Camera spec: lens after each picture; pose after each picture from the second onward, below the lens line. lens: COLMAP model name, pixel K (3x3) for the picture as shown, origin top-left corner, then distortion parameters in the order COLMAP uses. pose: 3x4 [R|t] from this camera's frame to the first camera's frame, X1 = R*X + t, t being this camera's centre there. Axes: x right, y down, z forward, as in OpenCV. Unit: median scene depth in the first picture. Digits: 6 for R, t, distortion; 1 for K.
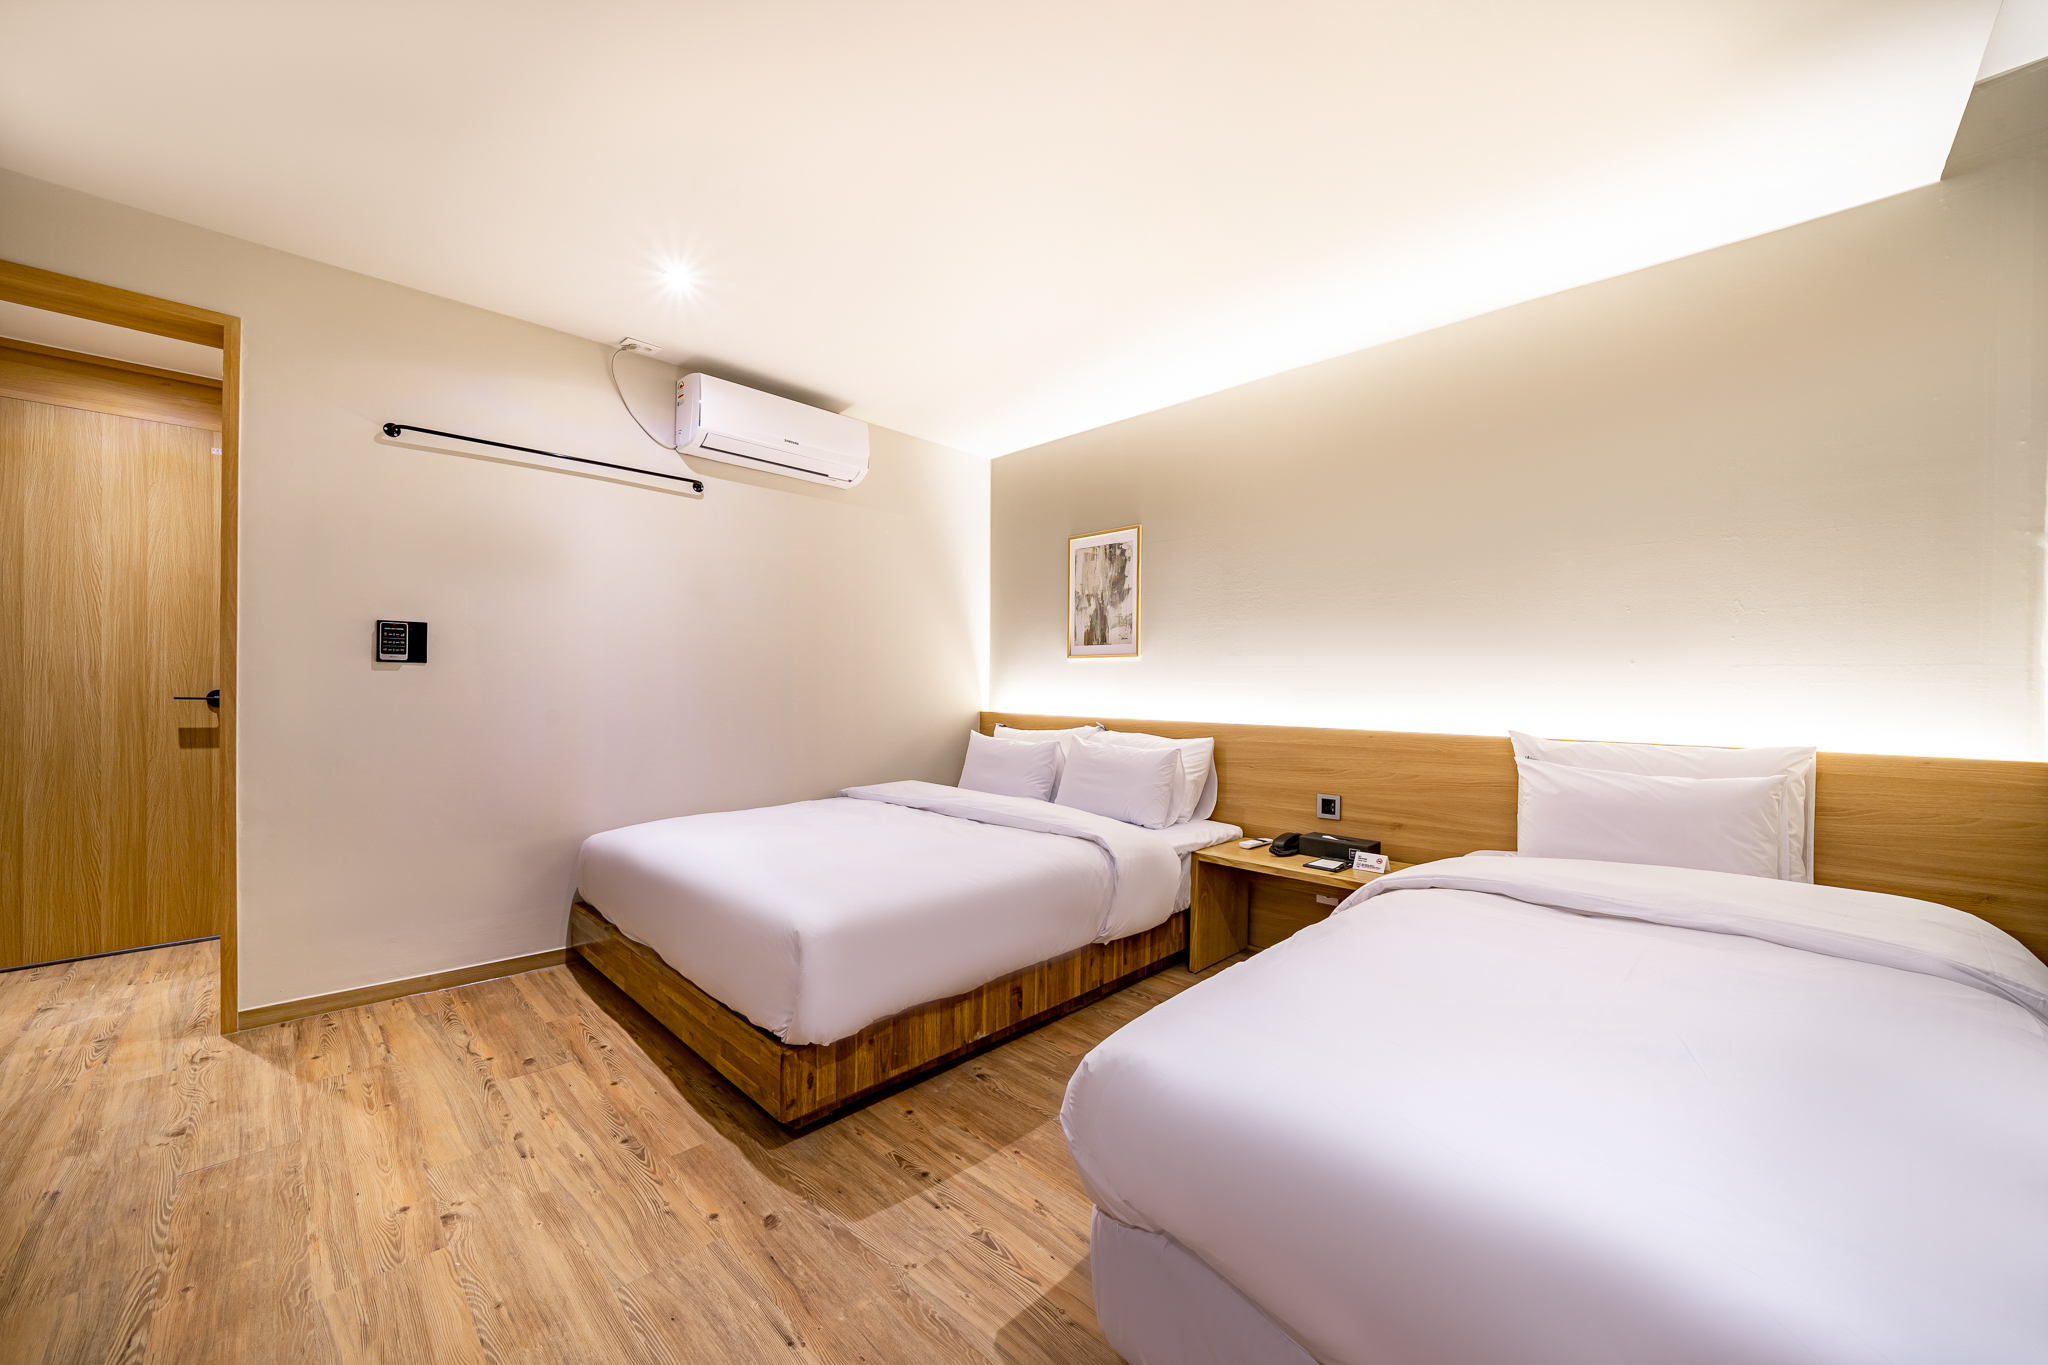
lens RADIAL K [[767.1, 0, 1024.0], [0, 767.1, 682.5], [0, 0, 1]] dist [-0.018218, 0.000357]
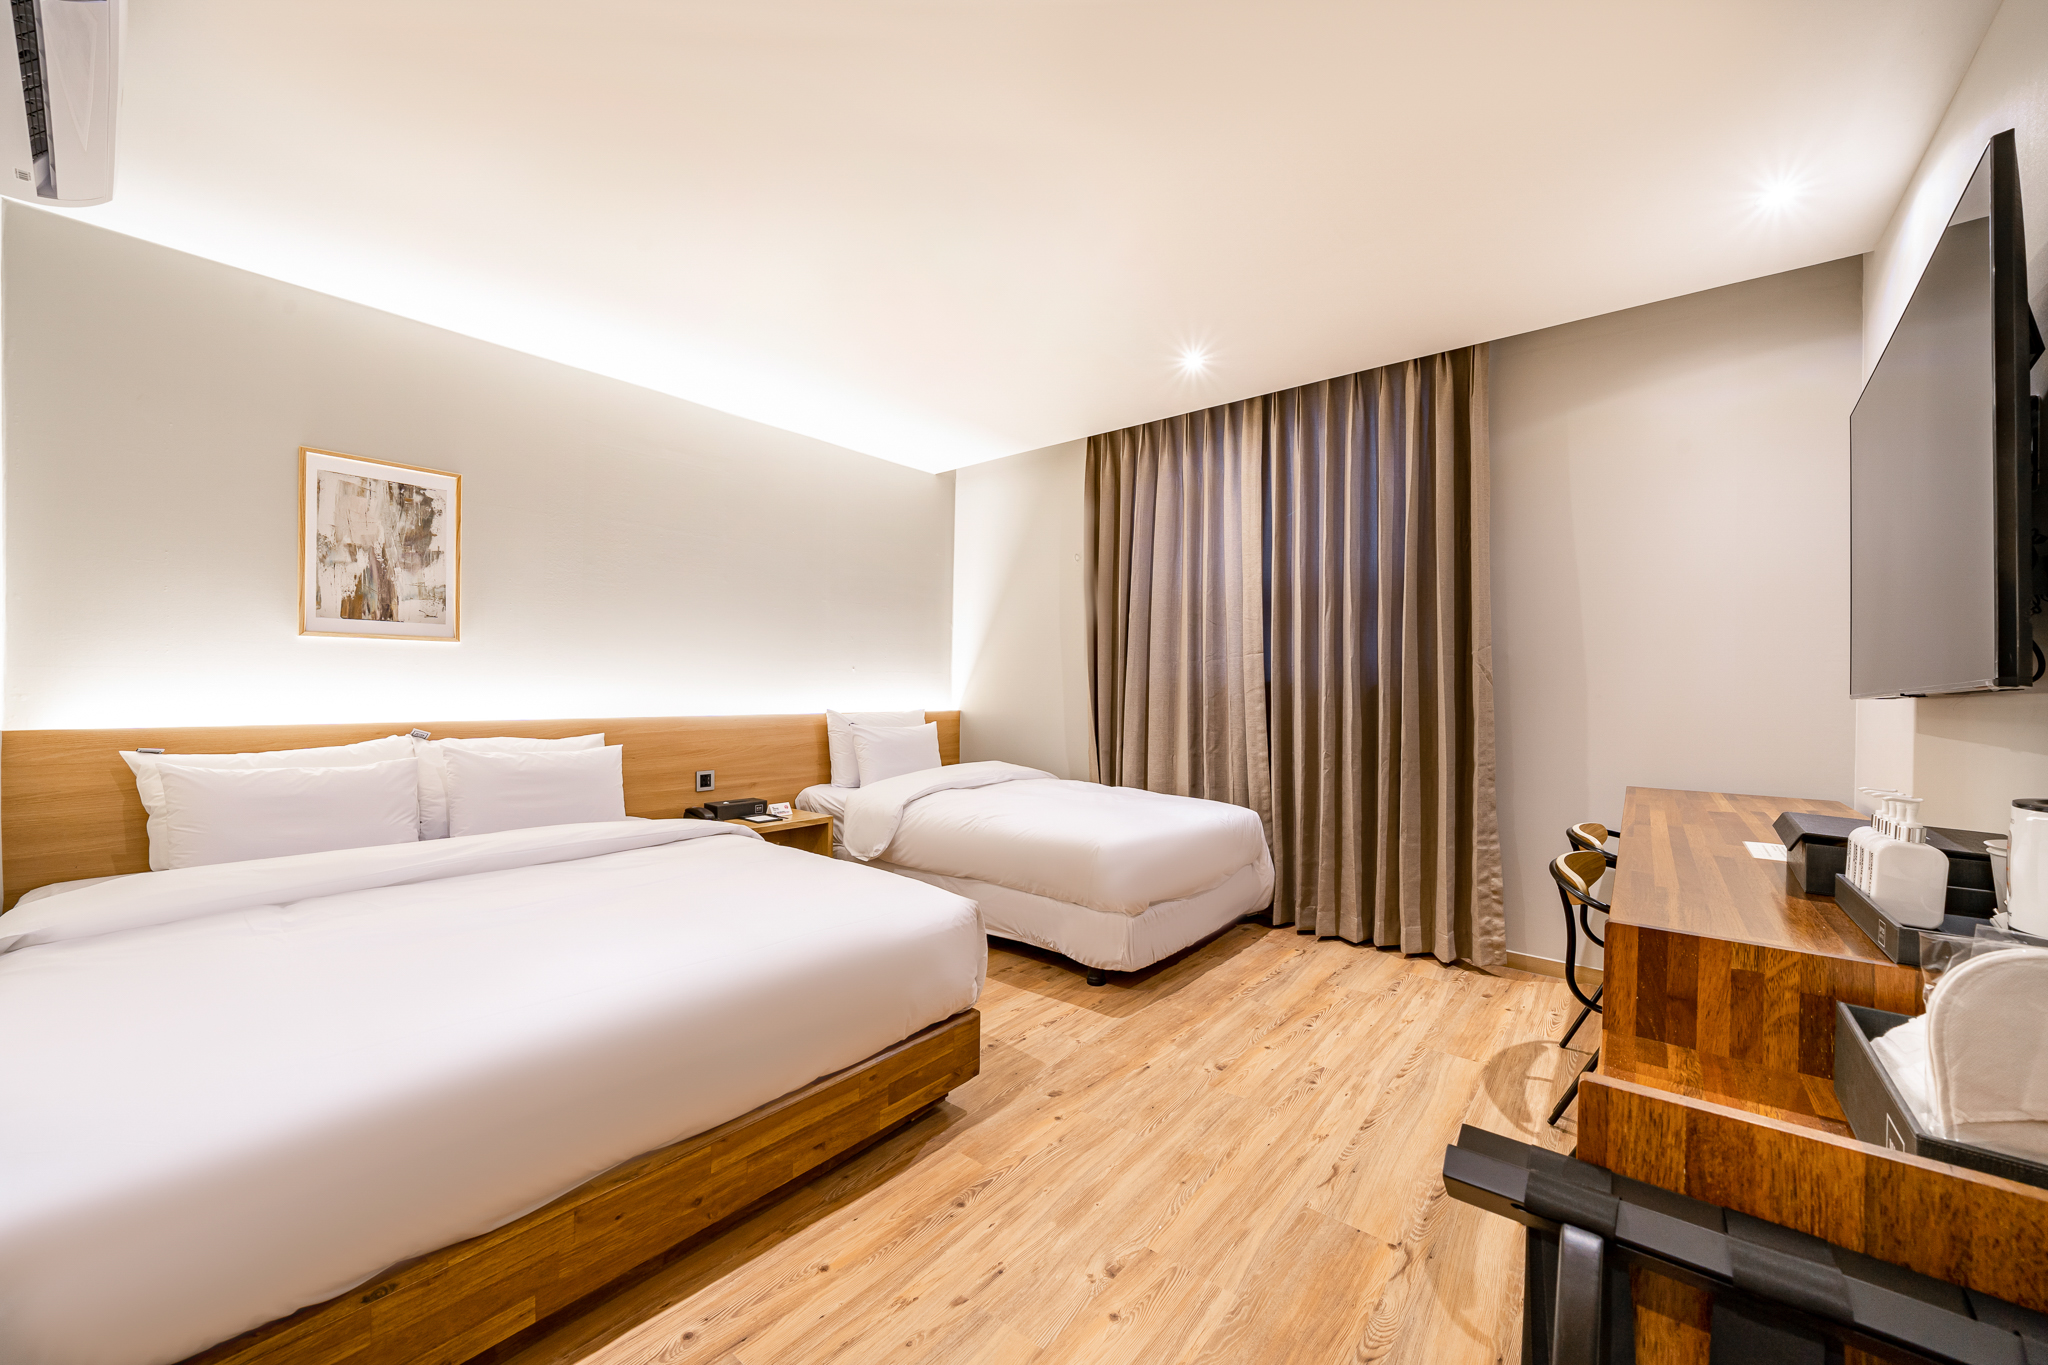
lens RADIAL K [[767.1, 0, 1024.0], [0, 767.1, 682.5], [0, 0, 1]] dist [-0.018218, 0.000357]
pose [[-0.091262, -0.011150, 0.995764, -0.677282], [-0.022653, 0.999702, 0.009118, -0.011788], [-0.995569, -0.021725, -0.091488, 0.485602]]
